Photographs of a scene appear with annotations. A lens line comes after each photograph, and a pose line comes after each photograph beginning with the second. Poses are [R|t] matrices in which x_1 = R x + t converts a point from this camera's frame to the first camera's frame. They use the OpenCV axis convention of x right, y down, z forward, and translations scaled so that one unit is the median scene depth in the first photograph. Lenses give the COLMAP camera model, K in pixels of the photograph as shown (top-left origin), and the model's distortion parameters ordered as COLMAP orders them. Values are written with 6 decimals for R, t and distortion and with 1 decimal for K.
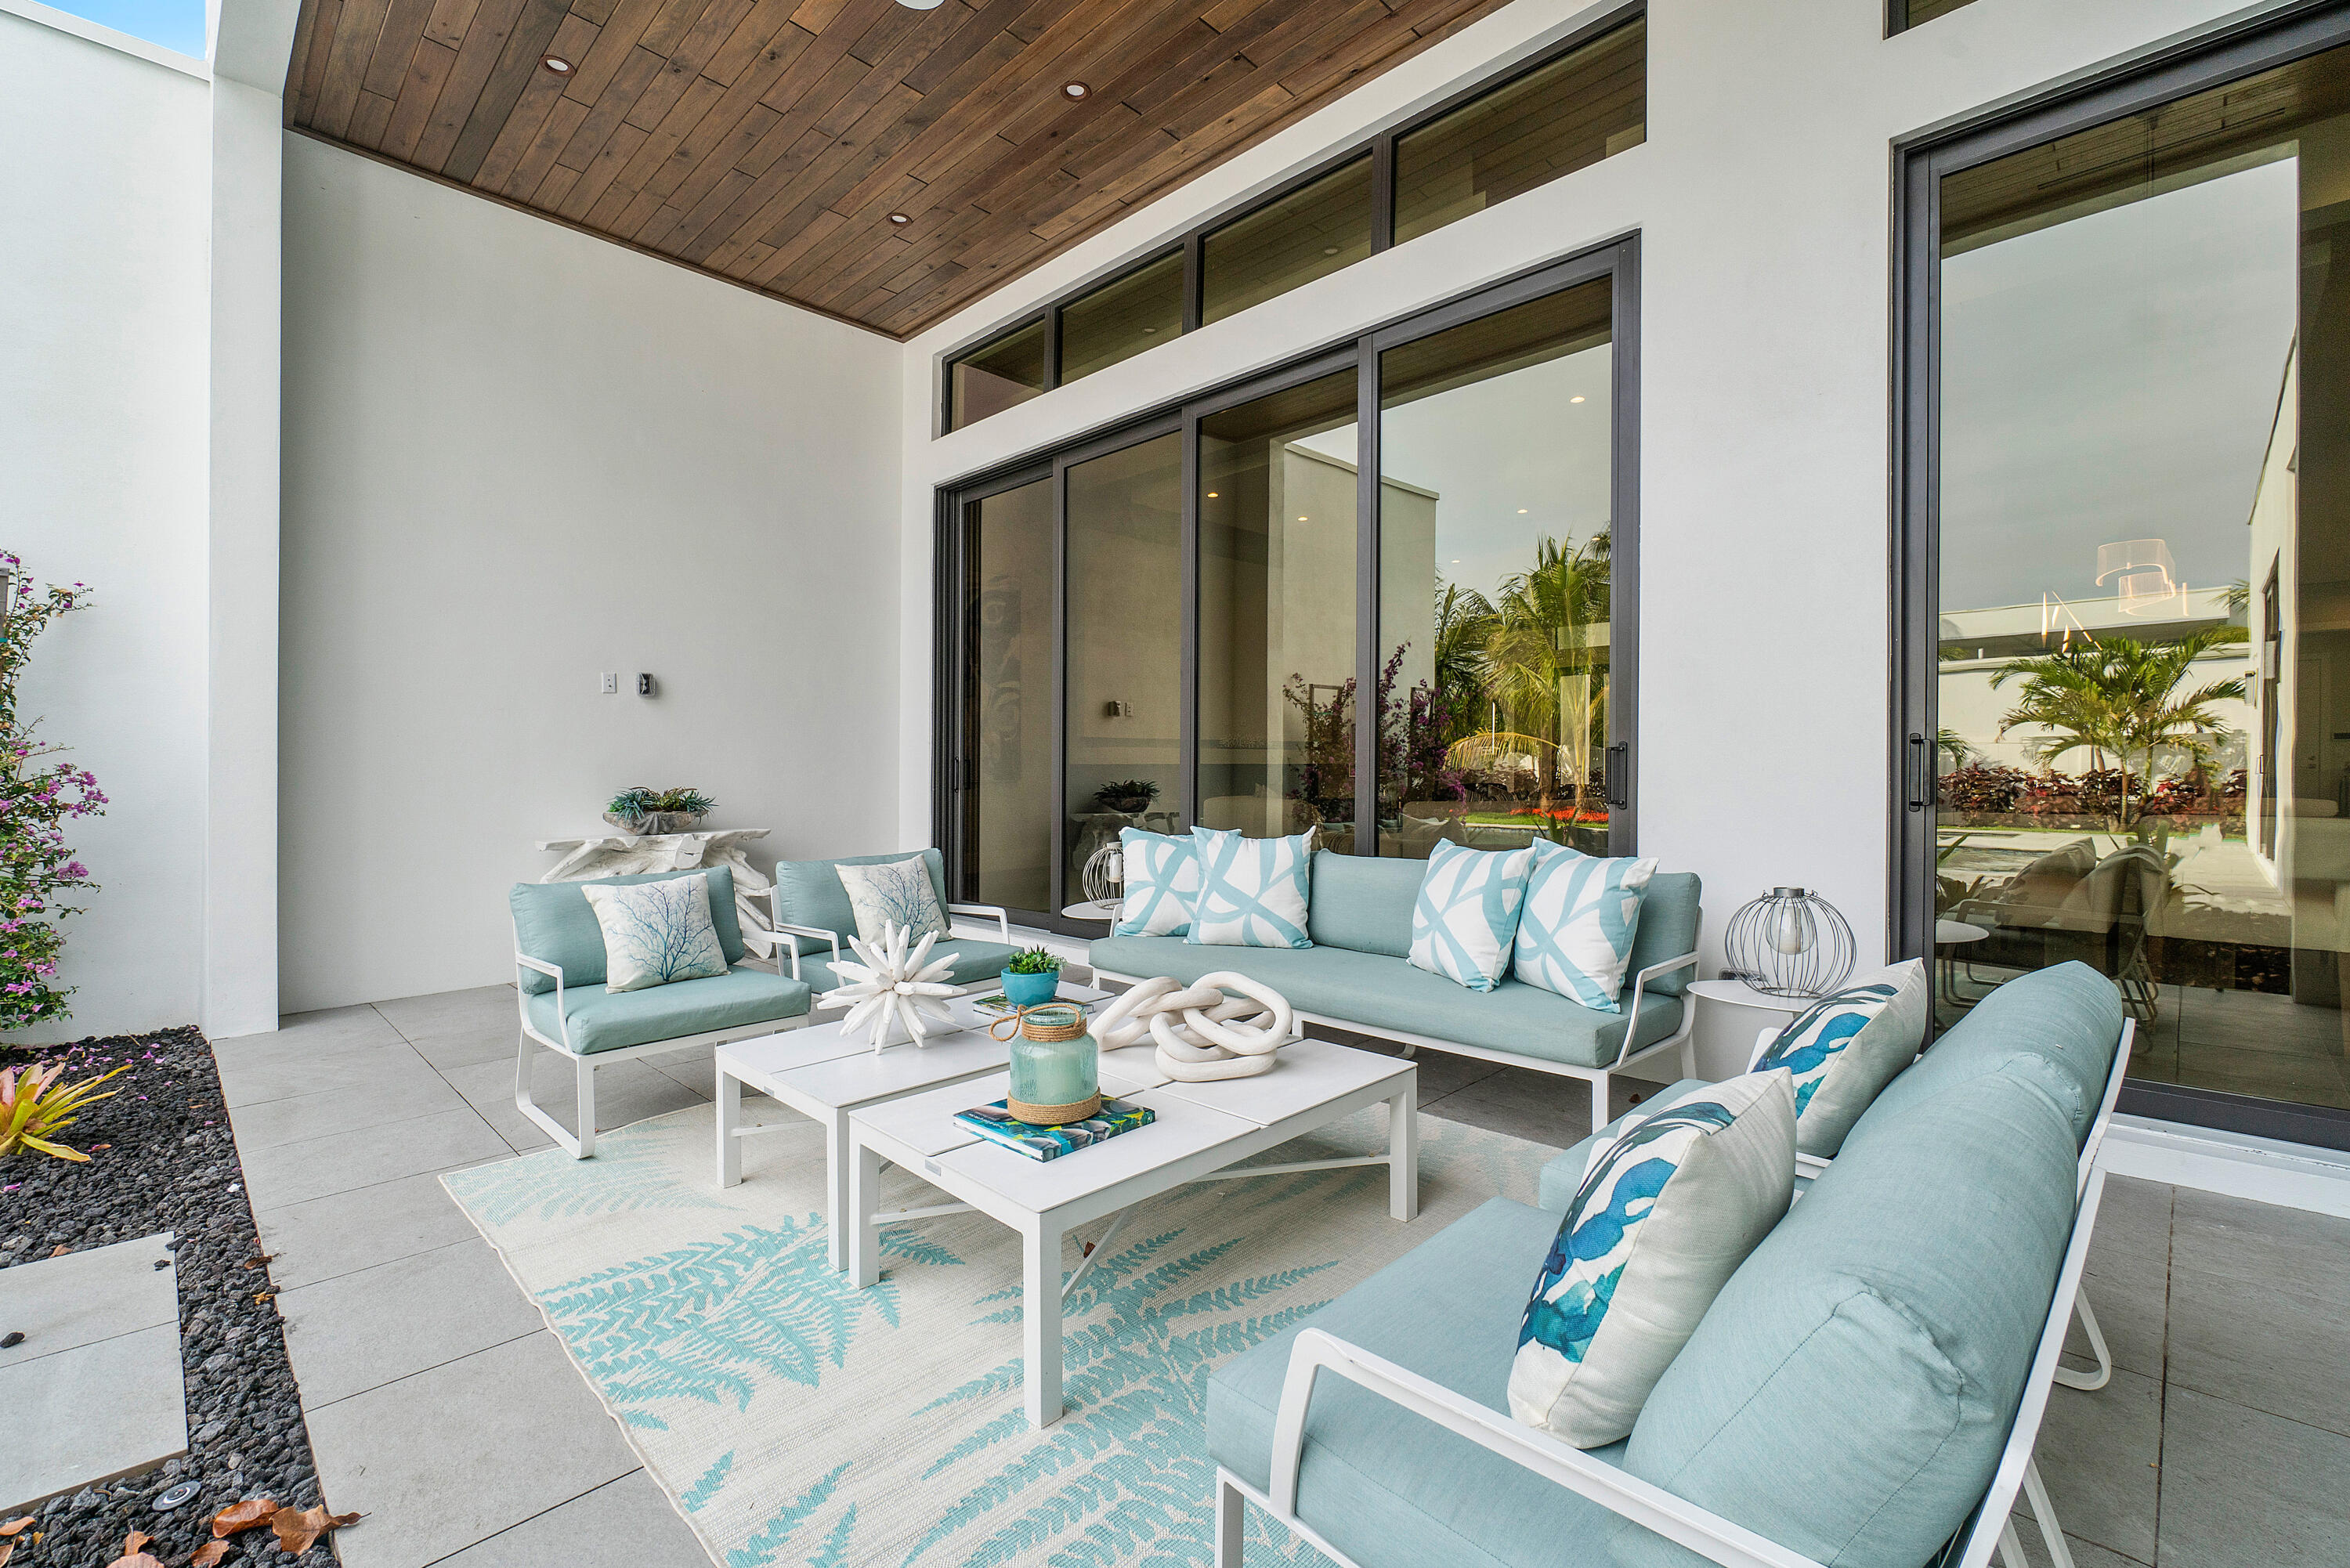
lens RADIAL K [[1024.6, 0, 1182.1], [0, 1024.6, 759.3], [0, 0, 1]] dist [-0.002654, 0.000255]
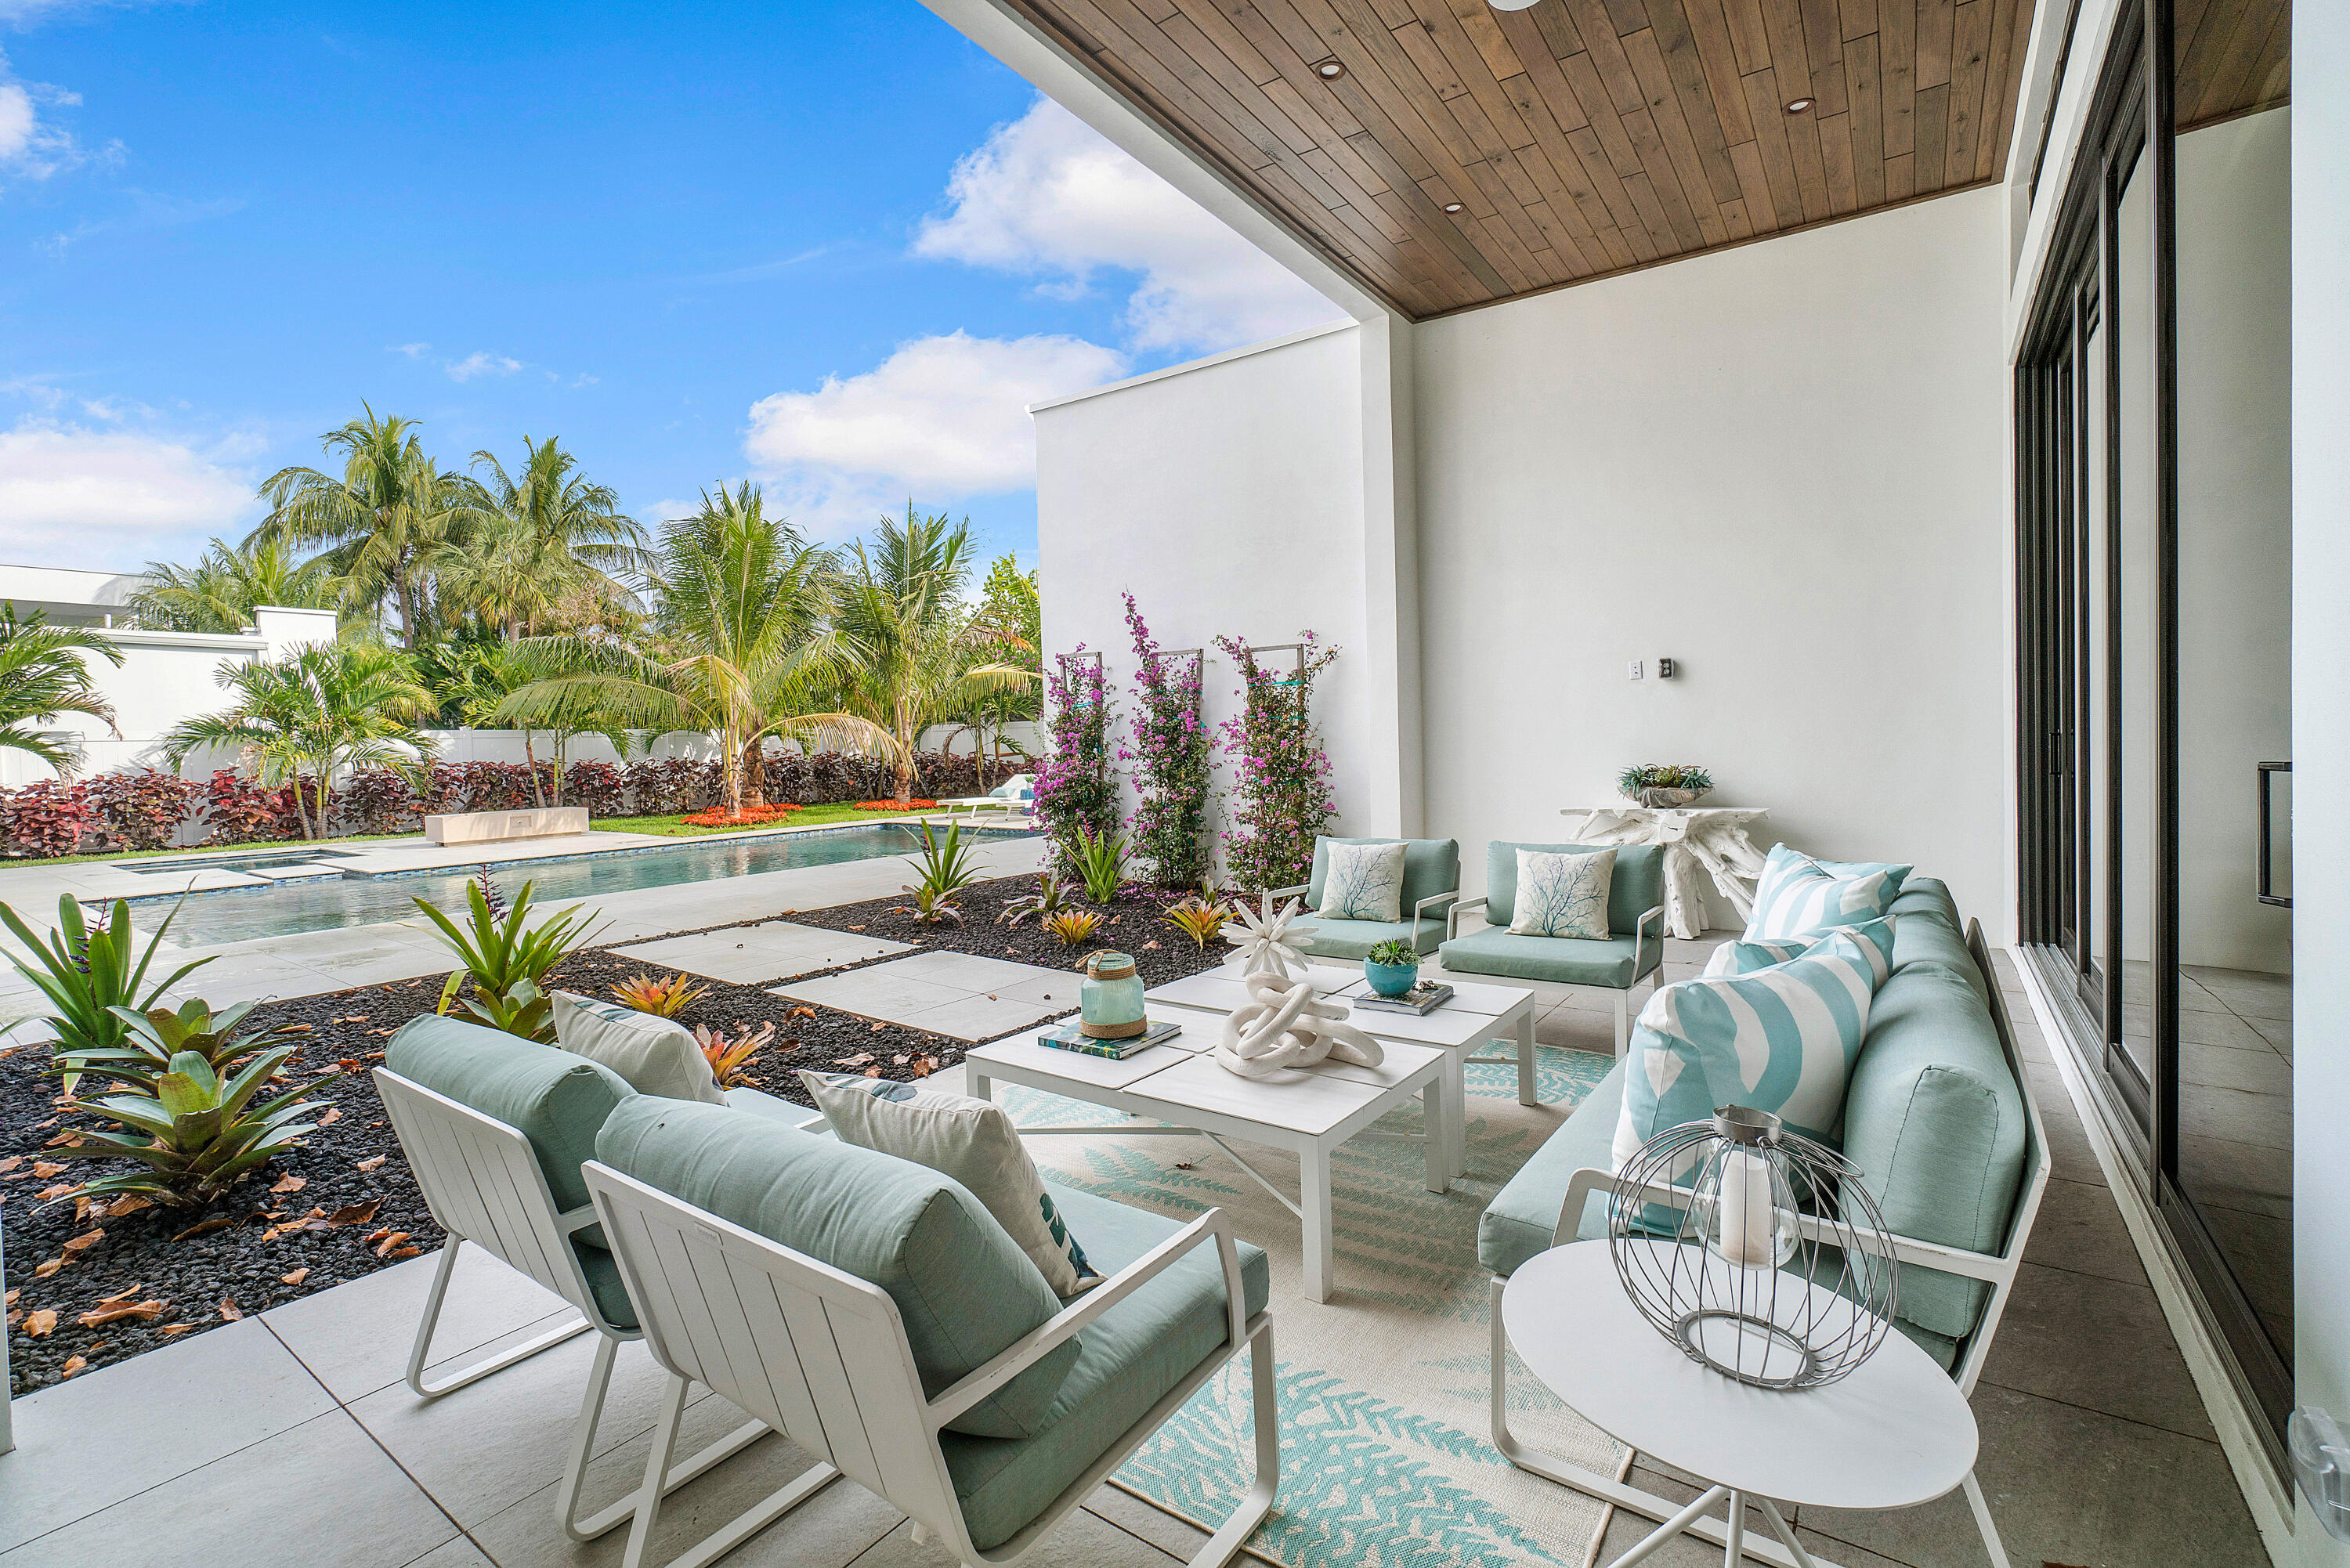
lens RADIAL K [[1024.6, 0, 1182.1], [0, 1024.6, 759.3], [0, 0, 1]] dist [-0.002654, 0.000255]
pose [[0.165401, 0.023054, -0.985957, 0.478629], [0.029554, 0.999162, 0.028321, -0.024016], [0.985783, -0.033824, 0.164581, 0.331233]]
